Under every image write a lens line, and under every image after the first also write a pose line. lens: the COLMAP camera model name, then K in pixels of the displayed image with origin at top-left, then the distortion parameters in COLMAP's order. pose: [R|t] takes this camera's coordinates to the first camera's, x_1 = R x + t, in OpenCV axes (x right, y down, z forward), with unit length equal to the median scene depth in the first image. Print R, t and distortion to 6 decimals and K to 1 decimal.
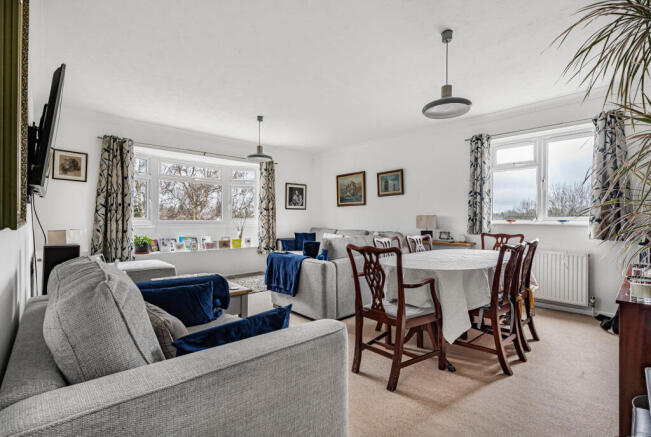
lens RADIAL K [[311.8, 0, 326.3], [0, 311.8, 221.1], [0, 0, 1]] dist [-0.006335, 0.001701]
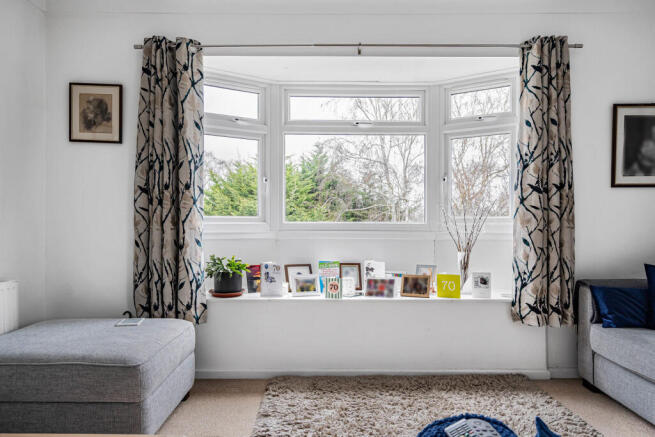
lens RADIAL K [[447.8, 0, 328.6], [0, 447.8, 223.8], [0, 0, 1]] dist [-0.002800, 0.002084]
pose [[0.741832, 0.004770, -0.670569, -0.043698], [-0.002943, 0.999988, 0.003858, -0.002153], [0.670580, -0.000888, 0.741837, 0.527084]]
